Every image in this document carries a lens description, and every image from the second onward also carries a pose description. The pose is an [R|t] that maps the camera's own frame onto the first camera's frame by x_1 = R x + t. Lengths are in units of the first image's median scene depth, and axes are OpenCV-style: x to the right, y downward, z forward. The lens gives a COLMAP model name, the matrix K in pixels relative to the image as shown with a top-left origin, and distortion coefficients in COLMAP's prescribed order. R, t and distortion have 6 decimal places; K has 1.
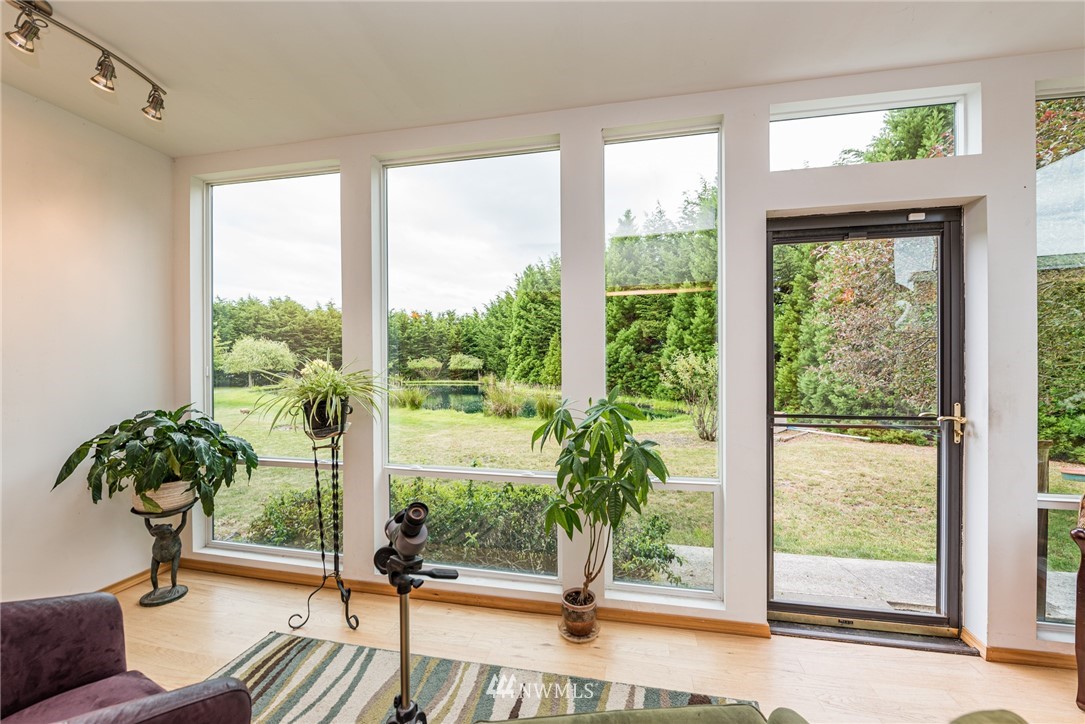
lens RADIAL K [[433.5, 0, 541.7], [0, 433.5, 365.4], [0, 0, 1]] dist [-0.002819, -0.000947]
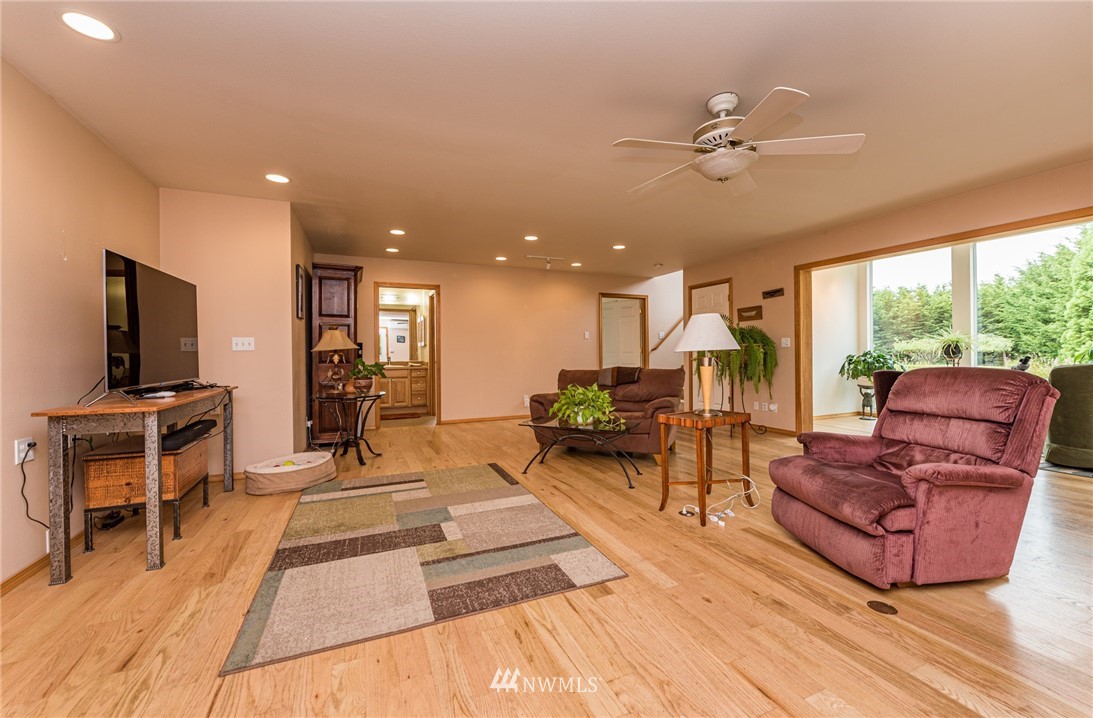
lens RADIAL K [[433.7, 0, 542.4], [0, 433.7, 355.0], [0, 0, 1]] dist [-0.010811, -0.000526]
pose [[0.572290, 0.003707, -0.820043, 0.014308], [0.004705, 0.999958, 0.007804, 0.008041], [0.820038, -0.008324, 0.572249, -0.178638]]
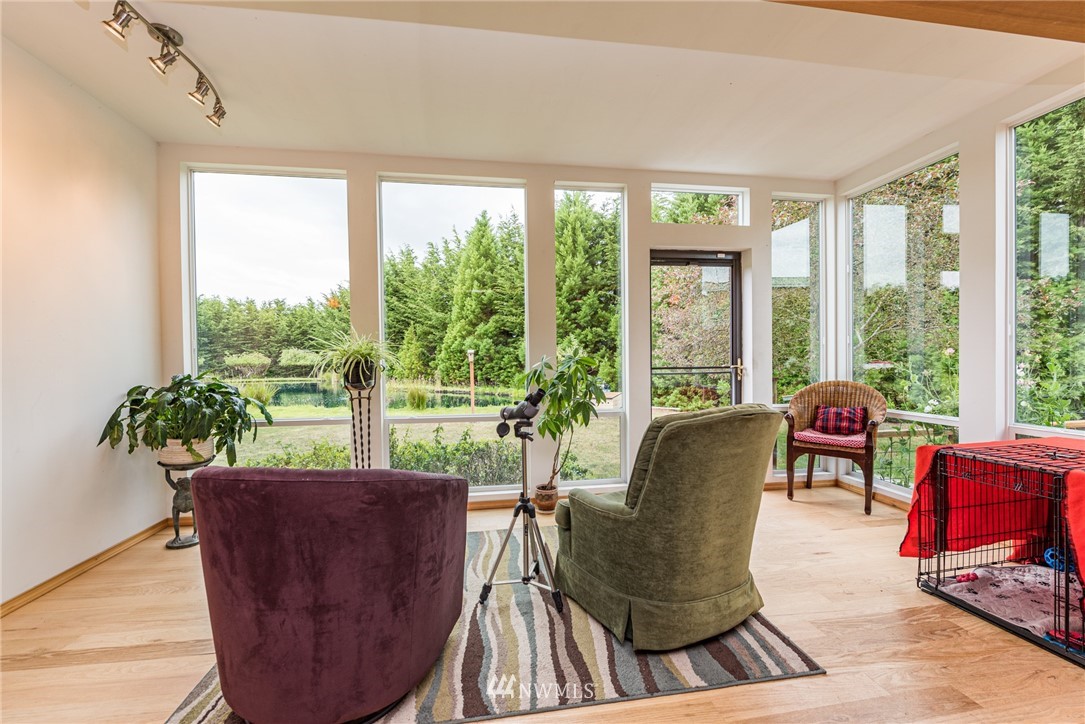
lens RADIAL K [[433.5, 0, 542.8], [0, 433.5, 367.3], [0, 0, 1]] dist [-0.002819, -0.000947]
pose [[0.936074, -0.013896, 0.351529, -0.031931], [0.009174, 0.999844, 0.015093, 0.005958], [-0.351684, -0.010903, 0.936055, -0.029519]]
